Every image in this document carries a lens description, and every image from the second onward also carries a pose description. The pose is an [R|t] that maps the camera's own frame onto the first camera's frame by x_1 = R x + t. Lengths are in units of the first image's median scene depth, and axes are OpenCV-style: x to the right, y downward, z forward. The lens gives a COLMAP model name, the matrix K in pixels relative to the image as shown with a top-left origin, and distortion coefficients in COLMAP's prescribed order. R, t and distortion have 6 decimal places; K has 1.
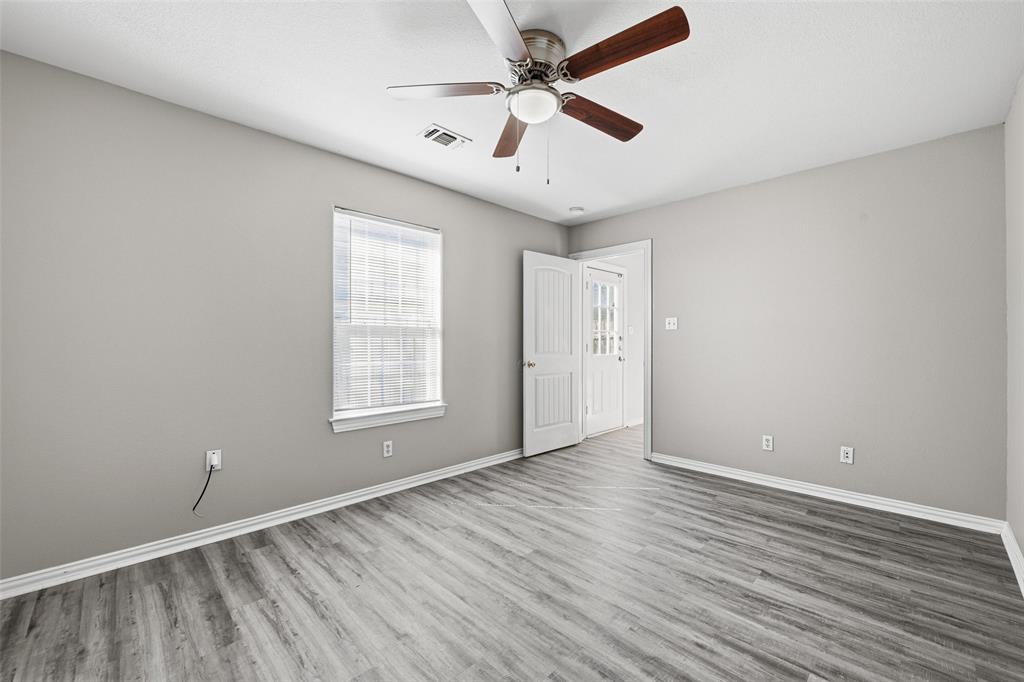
lens RADIAL K [[412.6, 0, 512.2], [0, 412.6, 346.1], [0, 0, 1]] dist [-0.007671, -0.000631]
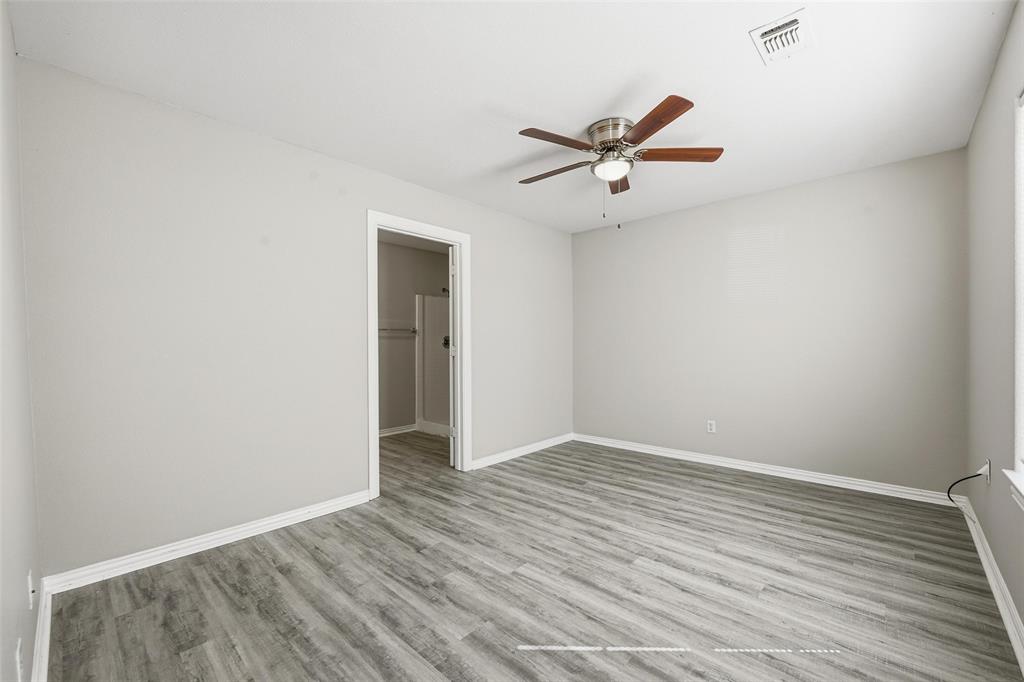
lens RADIAL K [[412.6, 0, 518.9], [0, 412.6, 340.2], [0, 0, 1]] dist [-0.007671, -0.000631]
pose [[-0.998072, 0.009243, -0.061371, 0.381787], [0.009374, 0.999954, -0.001852, -0.016882], [0.061351, -0.002424, -0.998113, 2.009815]]
